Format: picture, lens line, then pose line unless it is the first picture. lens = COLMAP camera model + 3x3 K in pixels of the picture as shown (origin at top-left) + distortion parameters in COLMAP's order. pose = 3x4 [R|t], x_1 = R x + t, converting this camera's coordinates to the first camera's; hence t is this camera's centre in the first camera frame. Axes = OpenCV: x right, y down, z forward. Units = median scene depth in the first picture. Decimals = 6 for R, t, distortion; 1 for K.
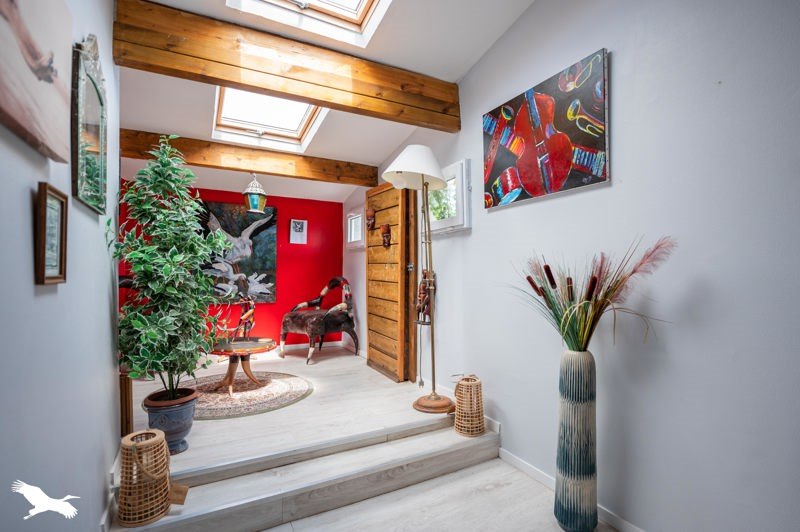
lens RADIAL K [[383.8, 0, 400.0], [0, 383.8, 266.0], [0, 0, 1]] dist [-0.000056, -0.000014]
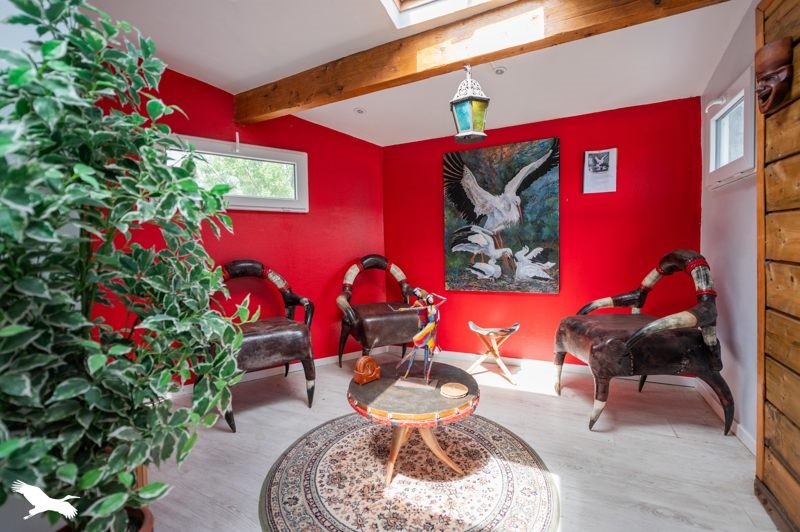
lens RADIAL K [[343.1, 0, 419.9], [0, 343.1, 264.5], [0, 0, 1]] dist [-0.009858, -0.000192]
pose [[0.611544, 0.016849, -0.791031, -0.027177], [0.047845, 0.997156, 0.058229, 0.006107], [0.789762, -0.073457, 0.608999, 0.509814]]
